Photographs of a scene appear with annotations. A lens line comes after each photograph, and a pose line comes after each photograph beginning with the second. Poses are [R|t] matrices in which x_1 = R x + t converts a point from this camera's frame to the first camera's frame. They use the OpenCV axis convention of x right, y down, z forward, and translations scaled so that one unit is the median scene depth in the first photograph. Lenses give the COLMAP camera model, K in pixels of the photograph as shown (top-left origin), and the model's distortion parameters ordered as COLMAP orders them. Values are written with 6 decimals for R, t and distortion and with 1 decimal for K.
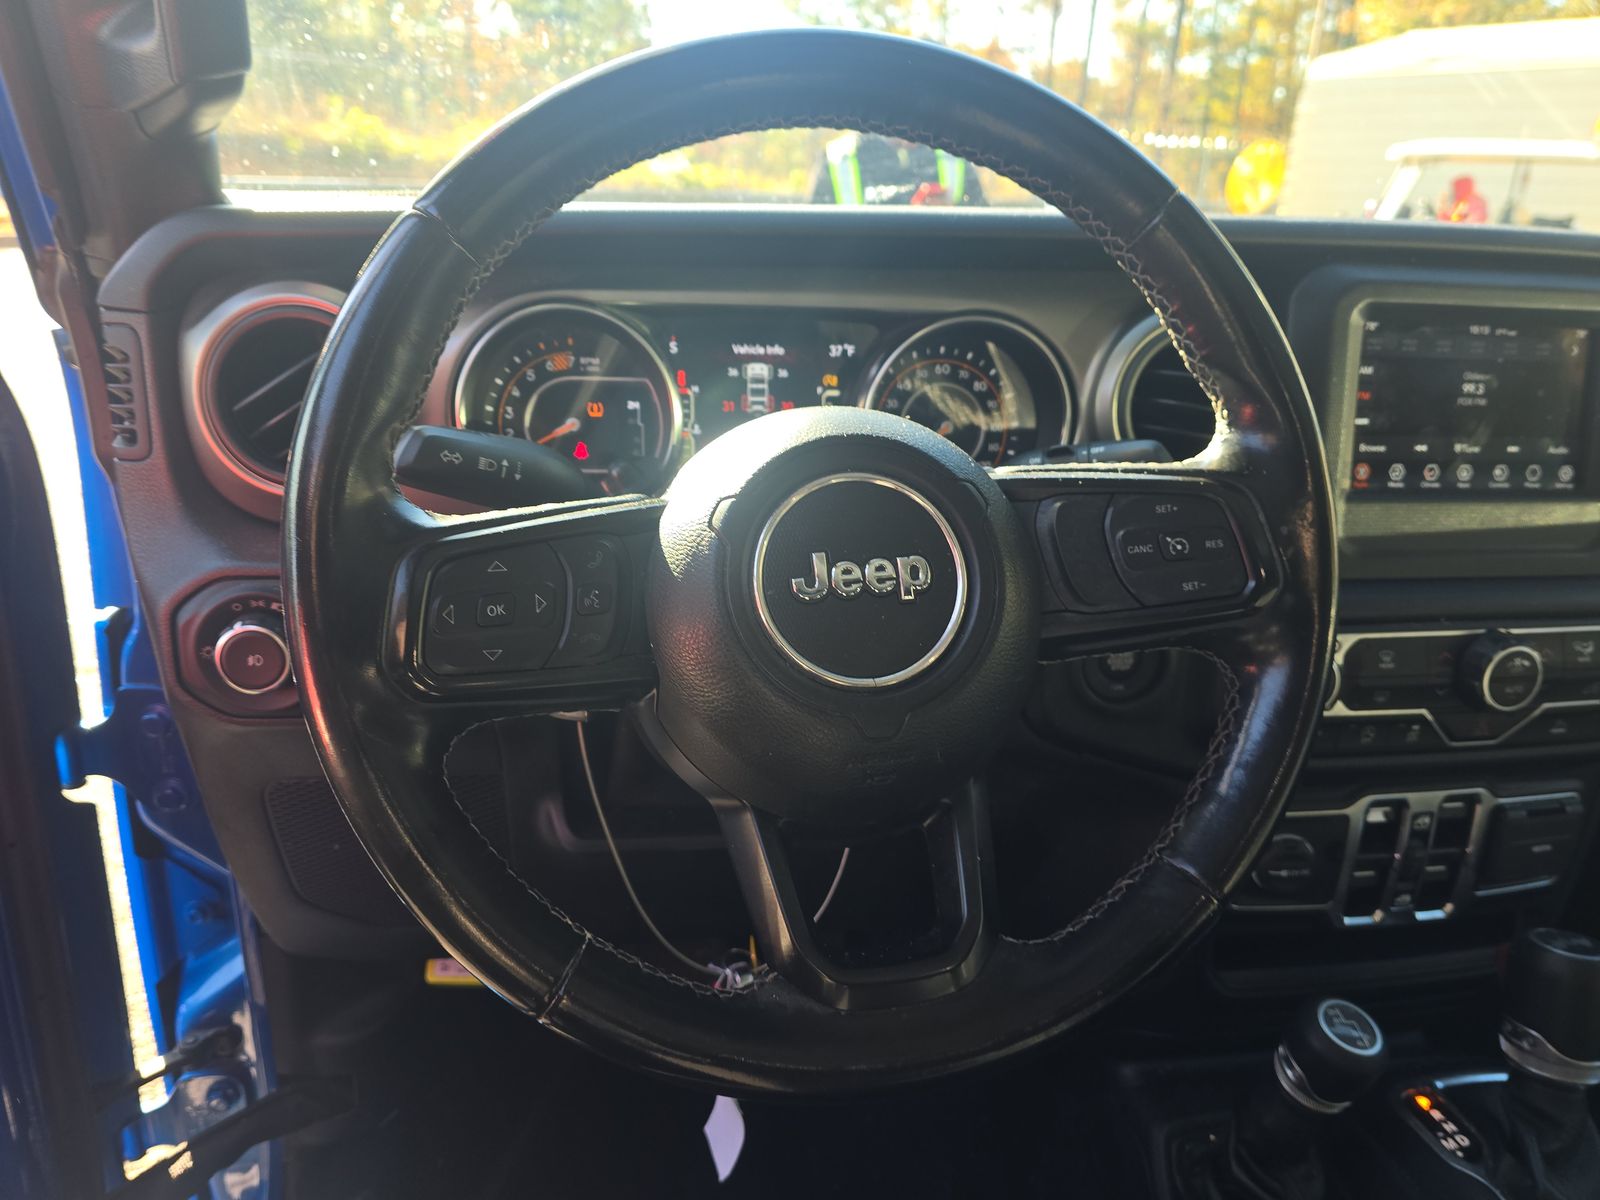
lens RADIAL K [[1080.1, 0, 801.9], [0, 1080.1, 604.1], [0, 0, 1]] dist [0.009683, -0.013268]
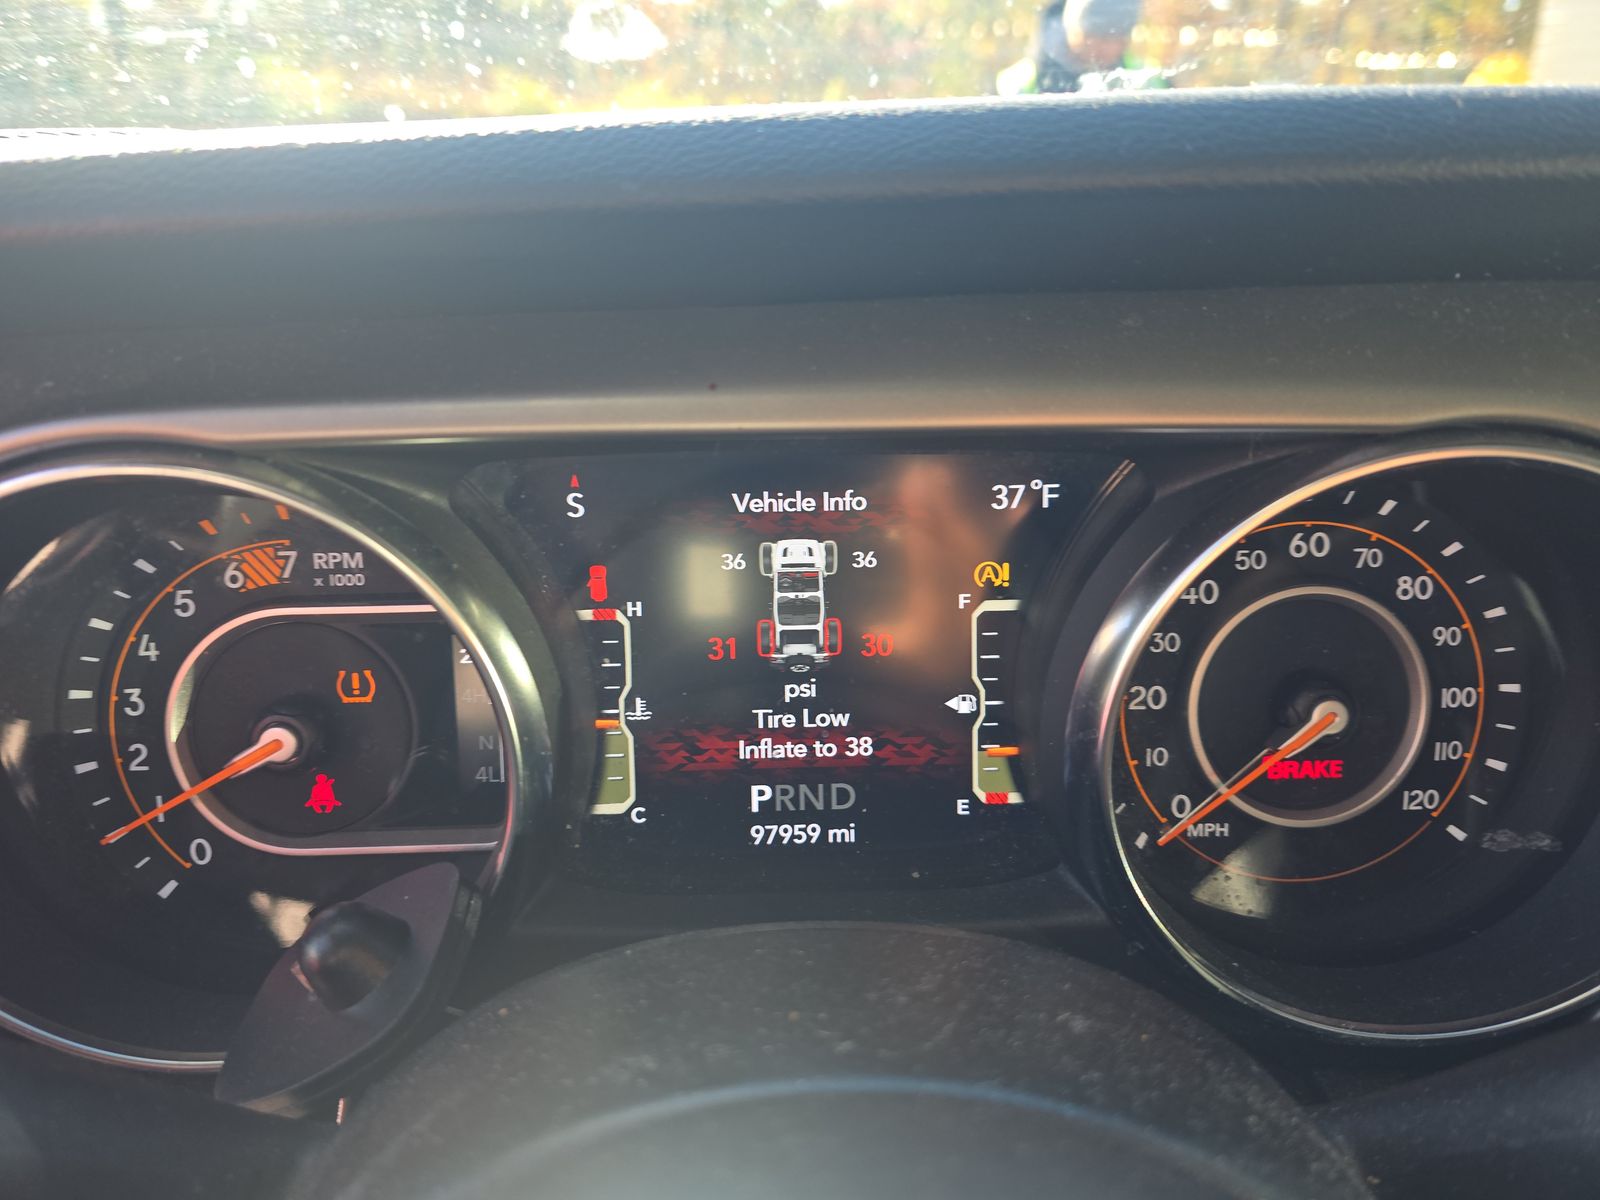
lens RADIAL K [[1080.1, 0, 792.6], [0, 1080.1, 597.2], [0, 0, 1]] dist [0.009683, -0.013268]
pose [[0.985928, 0.010977, -0.166808, 0.021000], [-0.005671, 0.999464, 0.032256, -0.215265], [0.167073, -0.030856, 0.985462, 0.626805]]
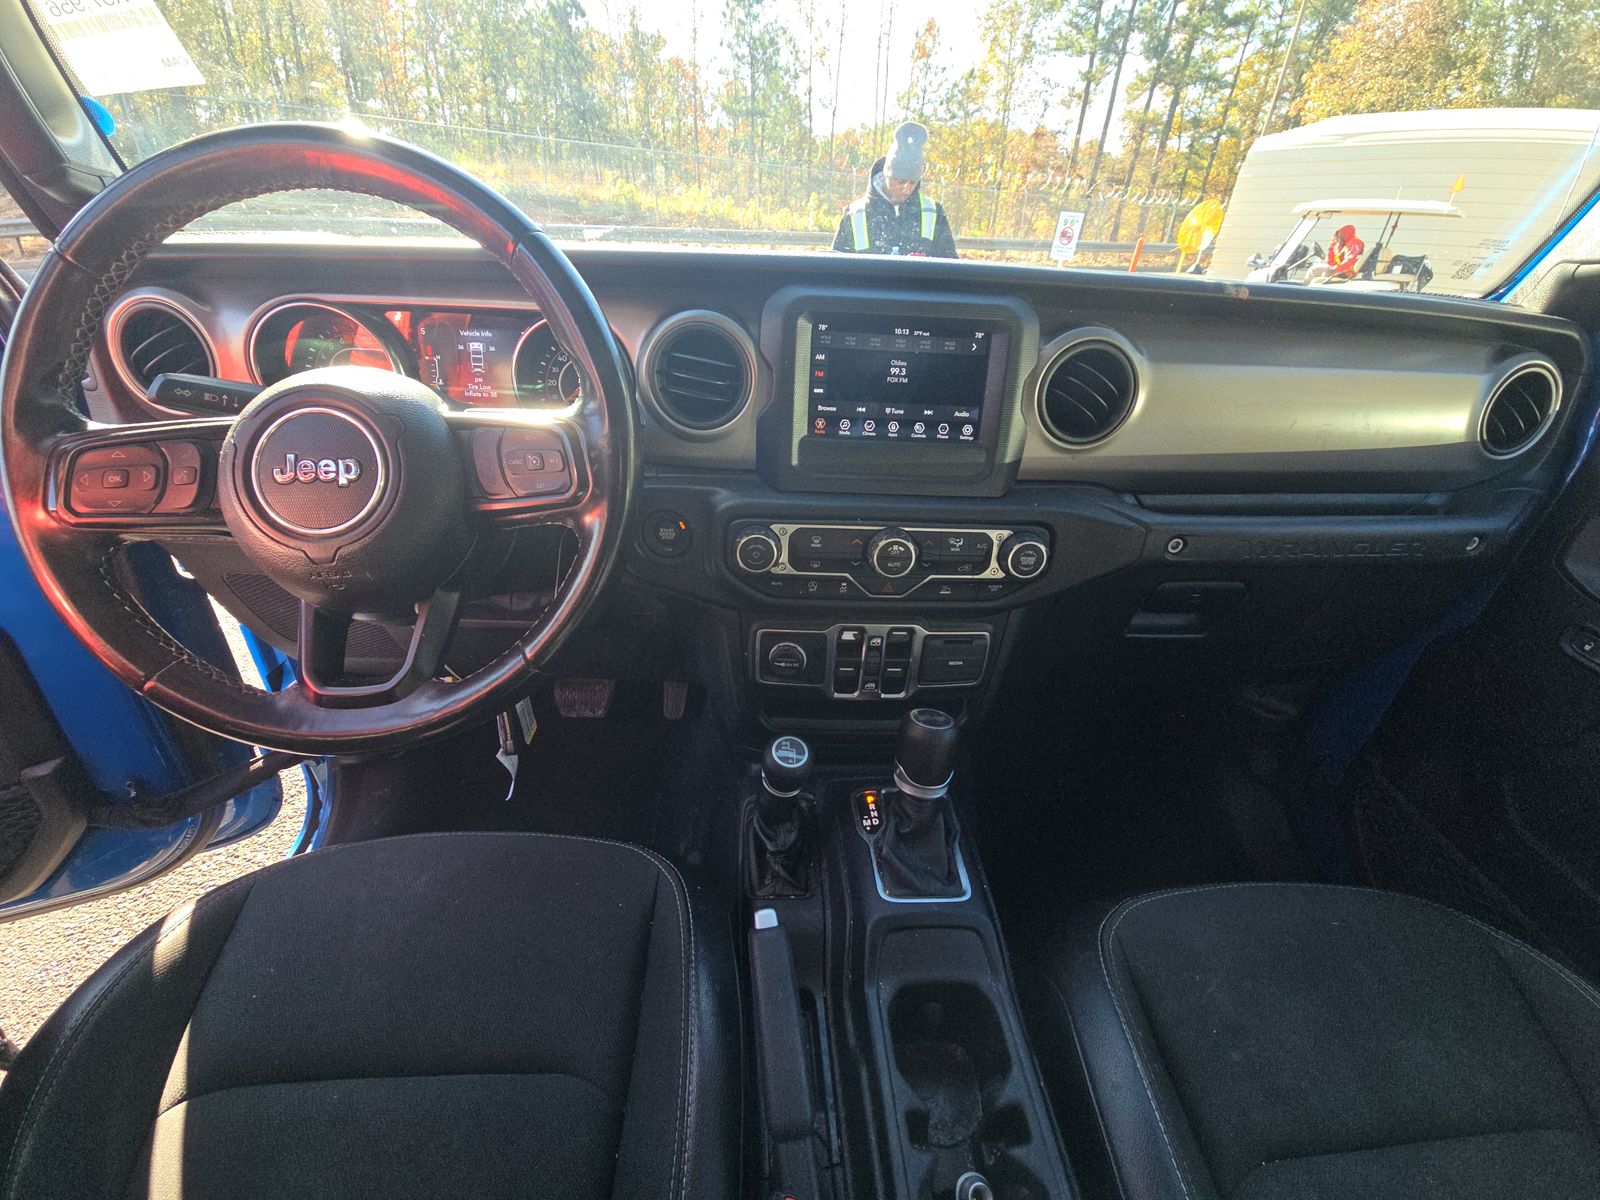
lens RADIAL K [[635.0, 0, 798.5], [0, 635.0, 598.0], [0, 0, 1]] dist [0.001061, 0.000065]
pose [[0.991766, 0.069074, -0.107839, 0.588667], [-0.051439, 0.986018, 0.158501, -0.014926], [0.117280, -0.151649, 0.981452, 0.037618]]
